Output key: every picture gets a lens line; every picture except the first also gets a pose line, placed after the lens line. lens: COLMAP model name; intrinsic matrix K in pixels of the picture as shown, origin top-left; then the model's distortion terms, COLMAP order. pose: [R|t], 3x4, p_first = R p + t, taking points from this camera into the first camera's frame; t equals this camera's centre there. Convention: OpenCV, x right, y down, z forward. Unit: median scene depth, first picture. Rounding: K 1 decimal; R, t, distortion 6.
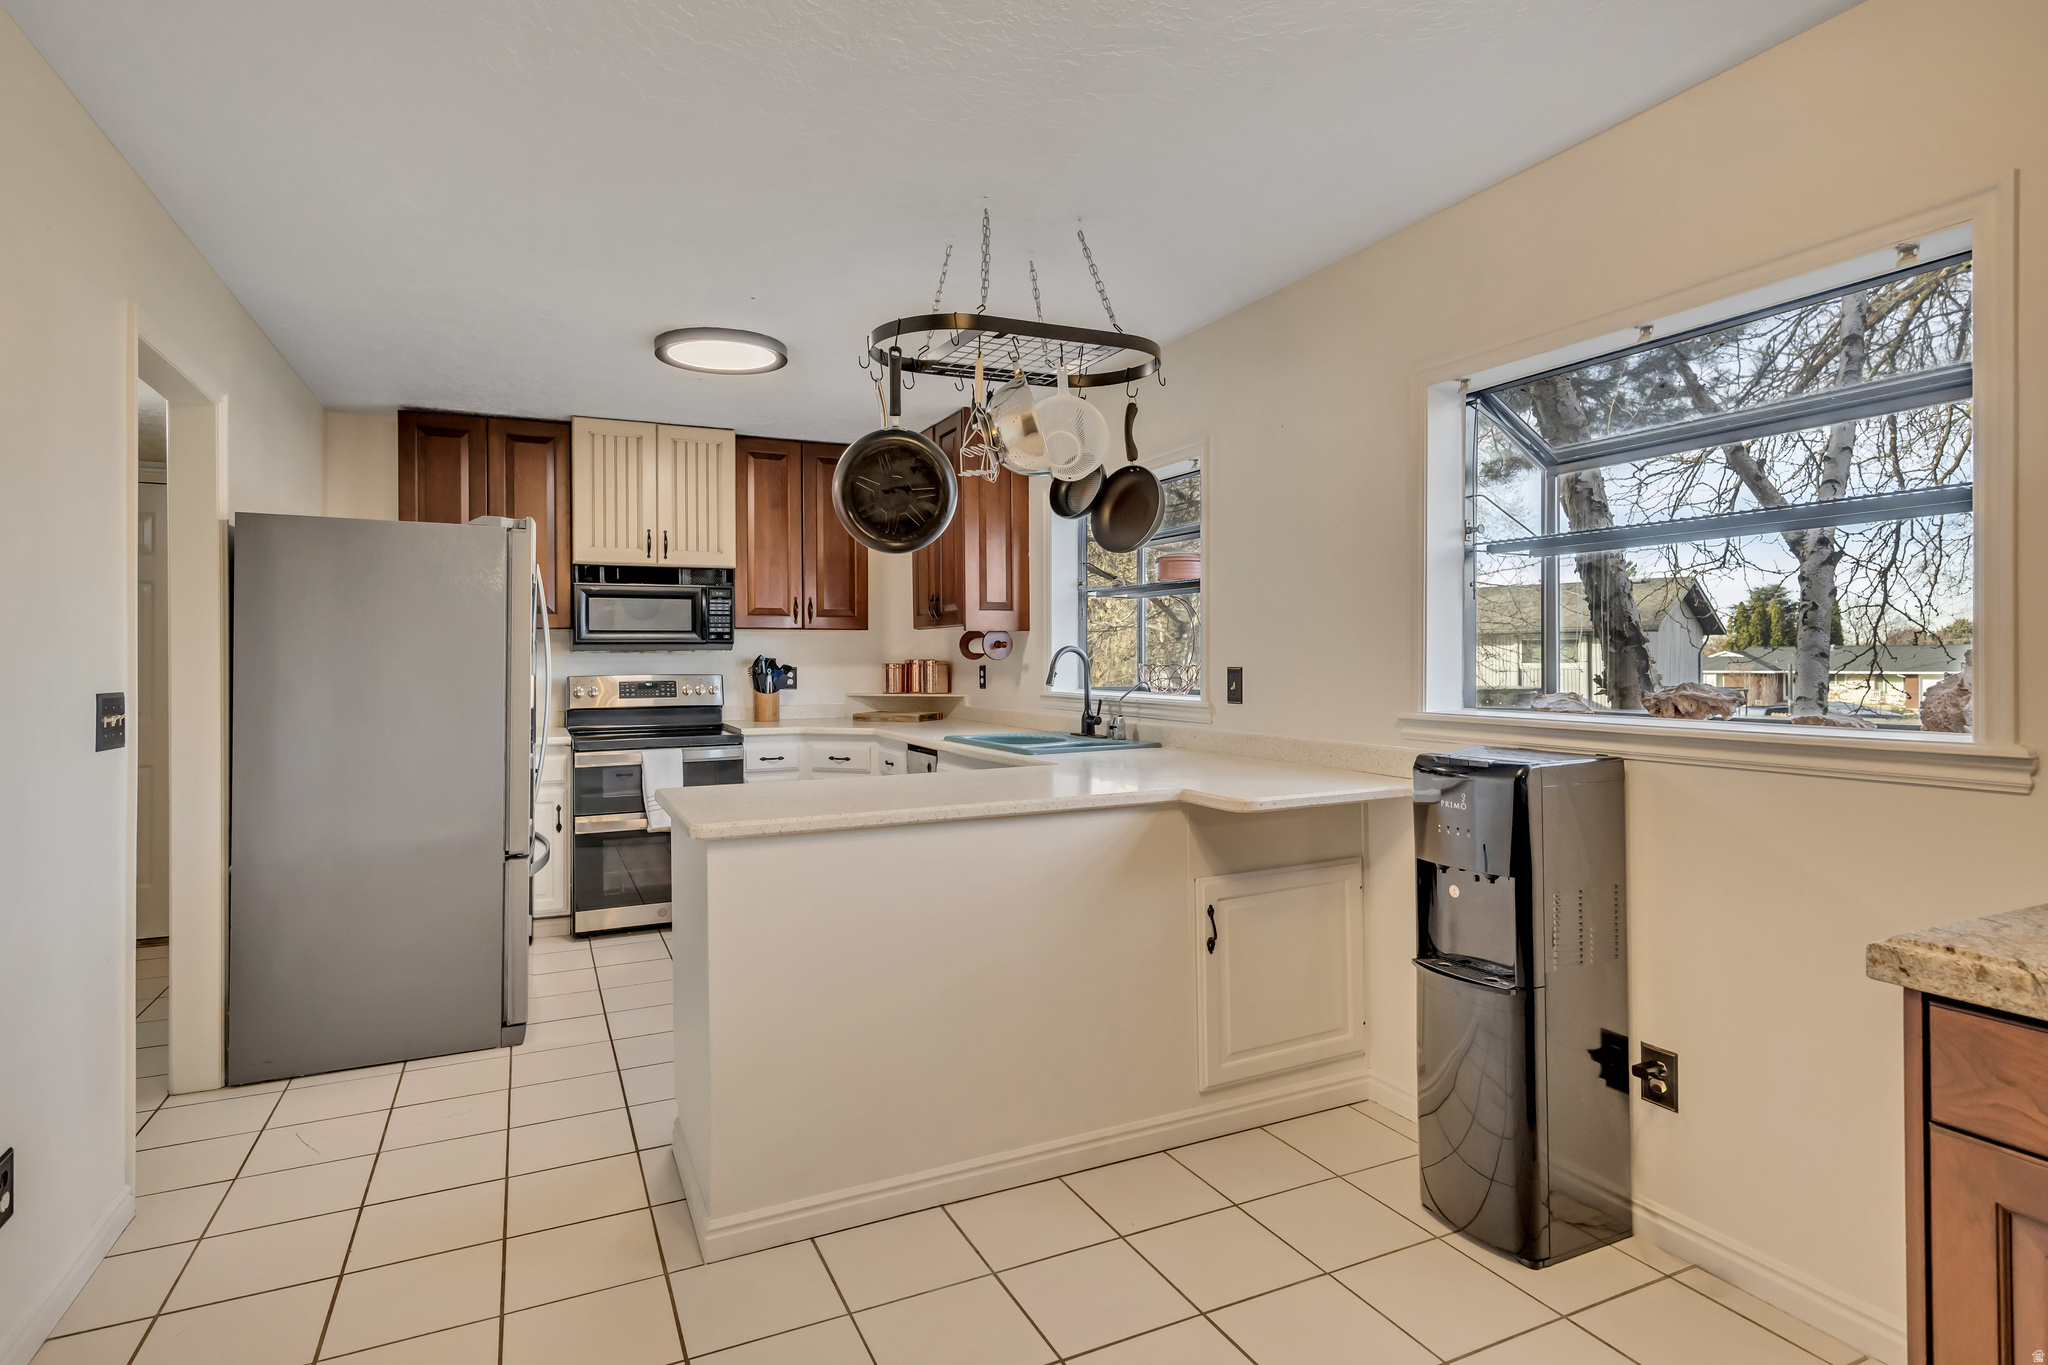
lens RADIAL K [[1018.9, 0, 1046.5], [0, 1018.9, 676.3], [0, 0, 1]] dist [-0.074940, 0.001290]
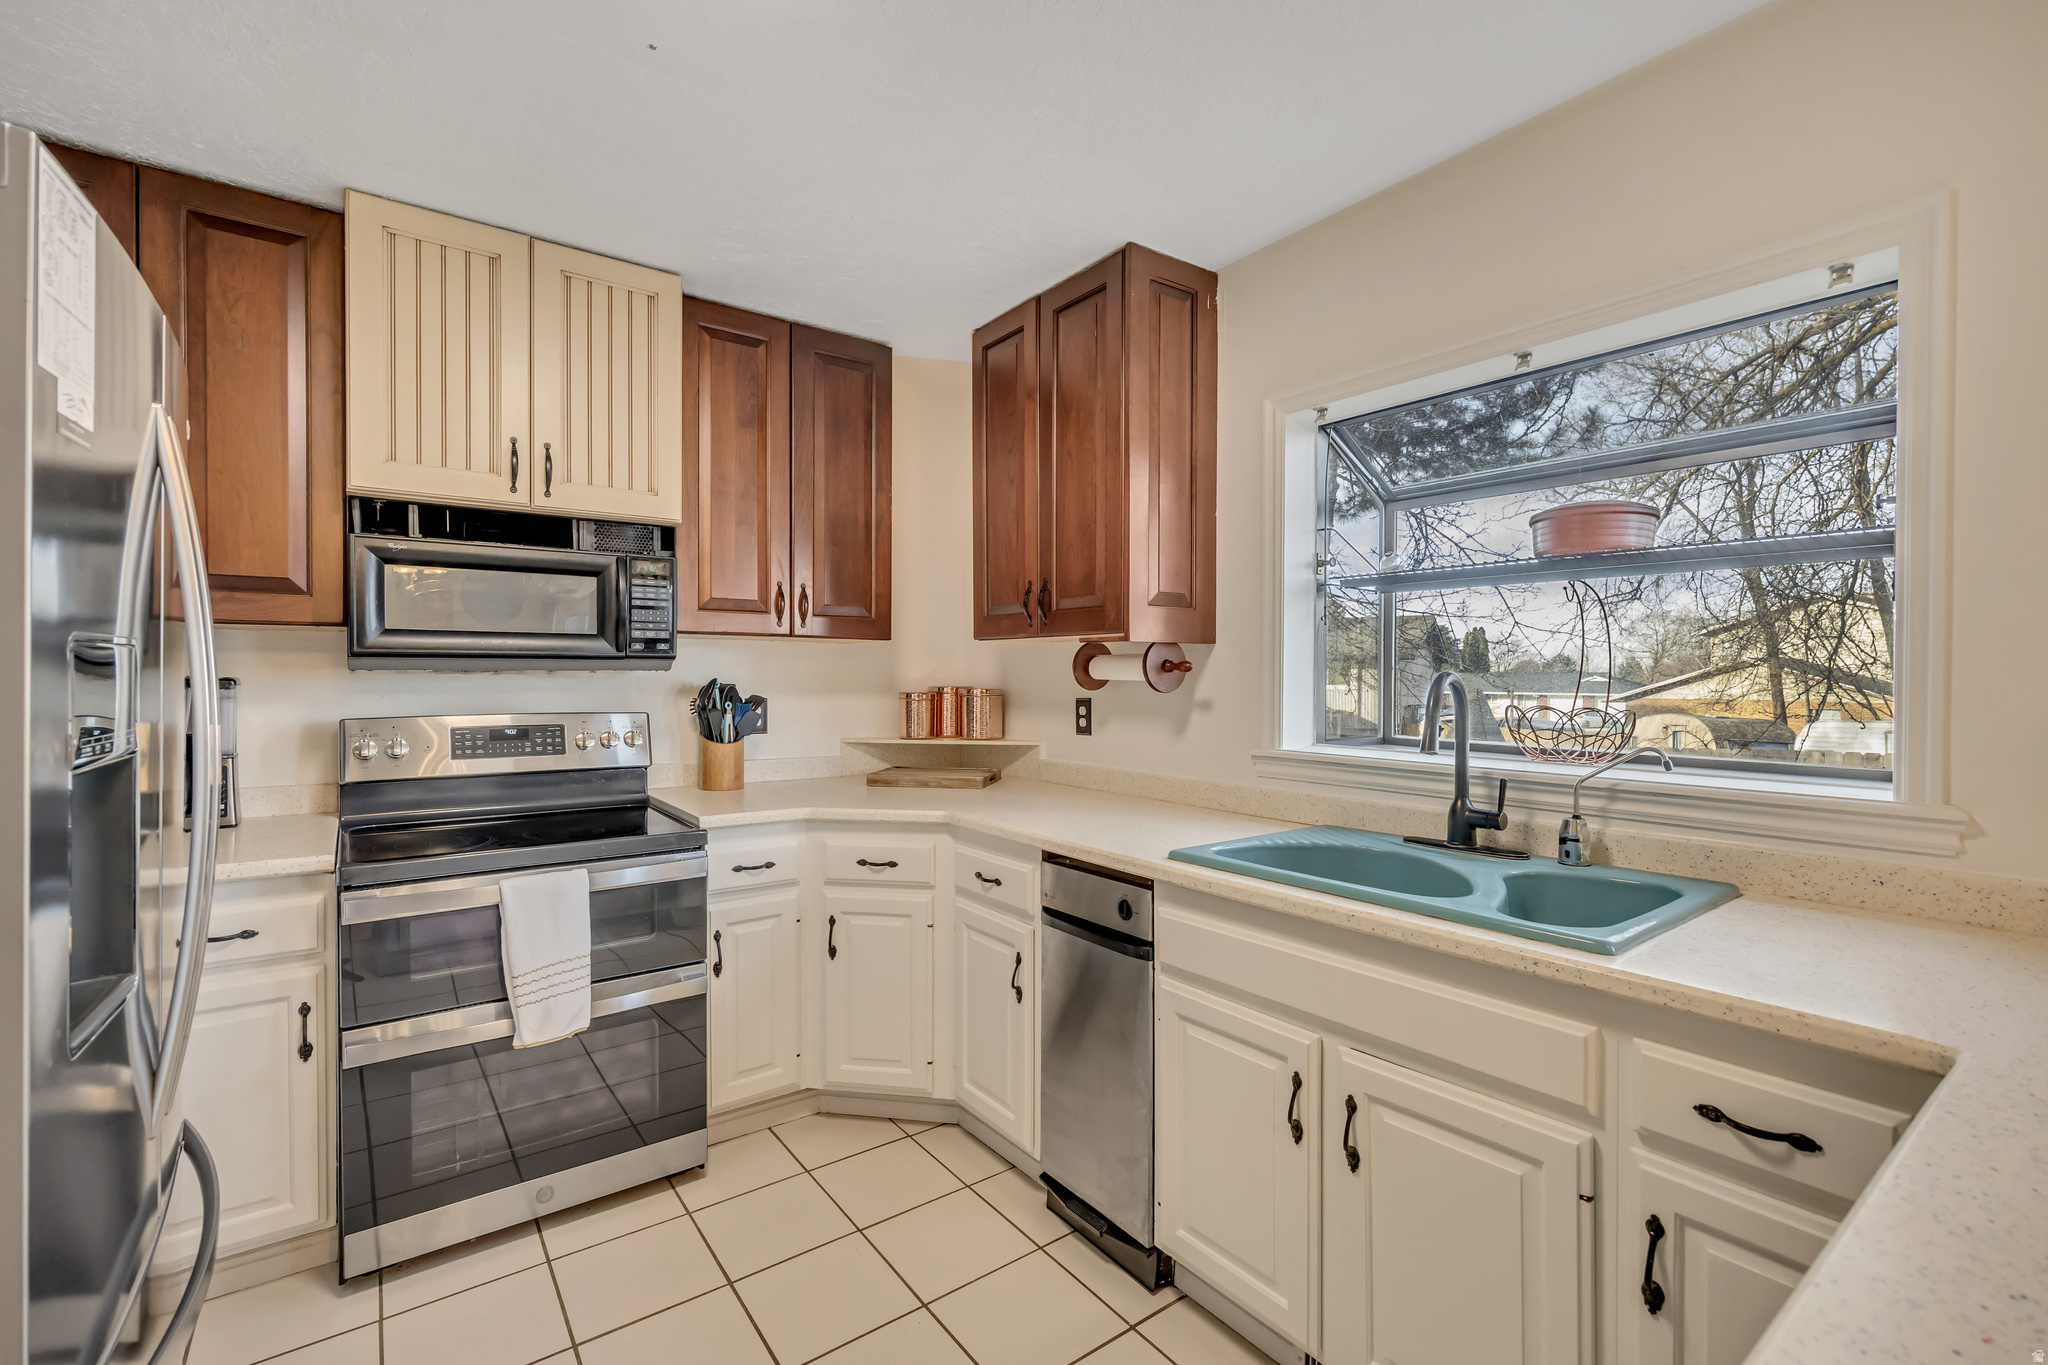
lens RADIAL K [[903.7, 0, 1014.0], [0, 903.7, 685.9], [0, 0, 1]] dist [-0.012720, 0.000014]
pose [[0.987782, 0.003763, 0.155797, -0.204396], [-0.003184, 0.999987, -0.003967, -0.016323], [-0.155810, 0.003422, 0.987781, 0.482367]]
